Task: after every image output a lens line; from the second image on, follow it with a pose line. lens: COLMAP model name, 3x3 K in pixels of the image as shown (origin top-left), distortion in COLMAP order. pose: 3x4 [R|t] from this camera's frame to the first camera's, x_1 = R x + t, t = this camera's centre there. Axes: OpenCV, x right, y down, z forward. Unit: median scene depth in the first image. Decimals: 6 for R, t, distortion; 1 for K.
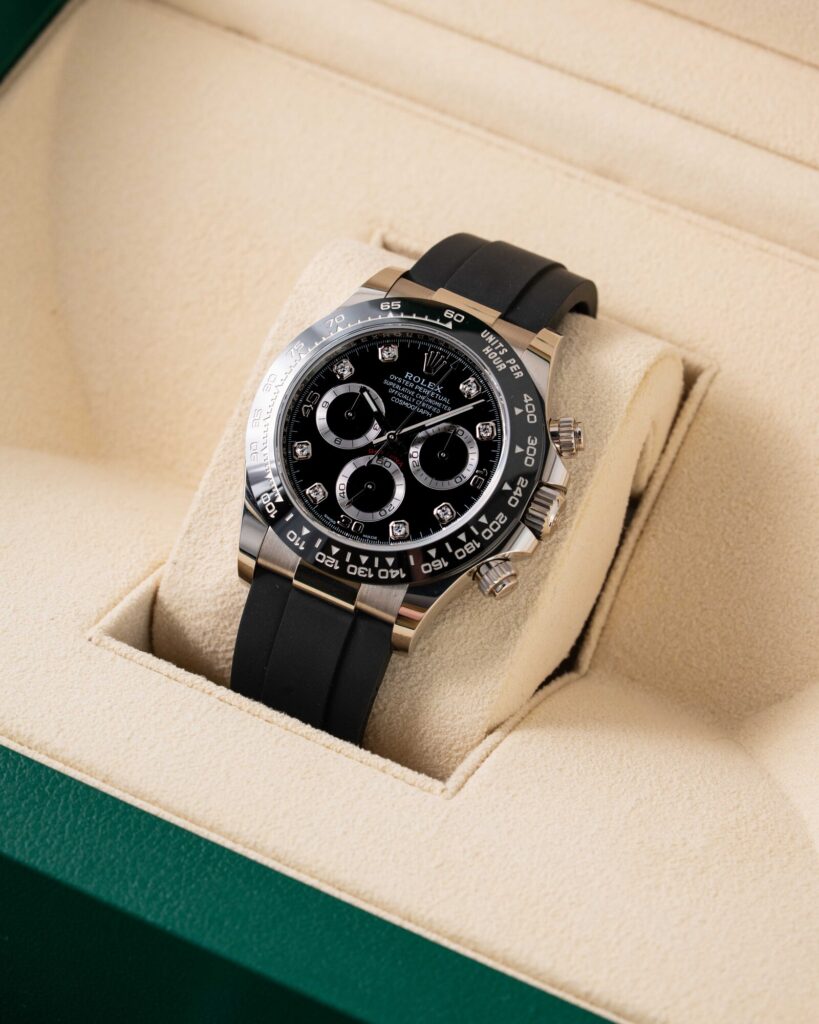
lens RADIAL K [[4277.6, 0, 409.5], [0, 4277.6, 512.0], [0, 0, 1]] dist [-0.214982, -4.516036]
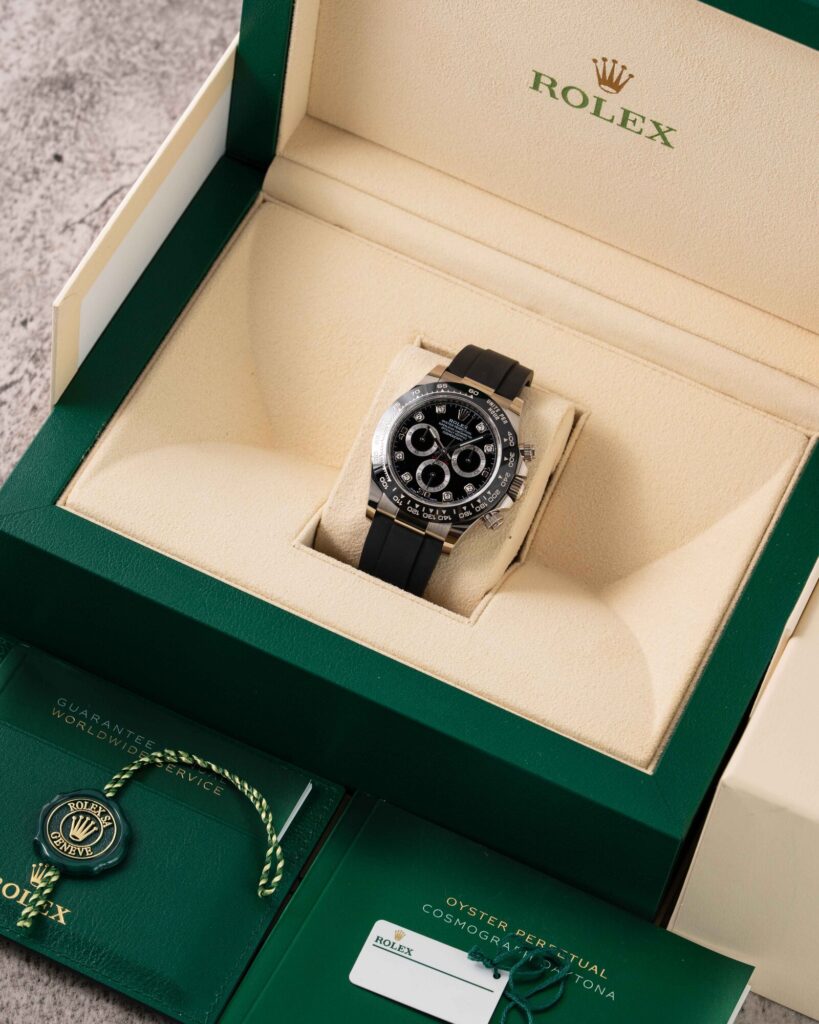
lens RADIAL K [[4277.6, 0, 409.5], [0, 4277.6, 512.0], [0, 0, 1]] dist [-0.214982, -4.516036]
pose [[0.993133, 0.014981, 0.116028, -0.259133], [-0.021817, 0.998086, 0.057873, -0.107005], [-0.114939, -0.060007, 0.991558, -1.046796]]
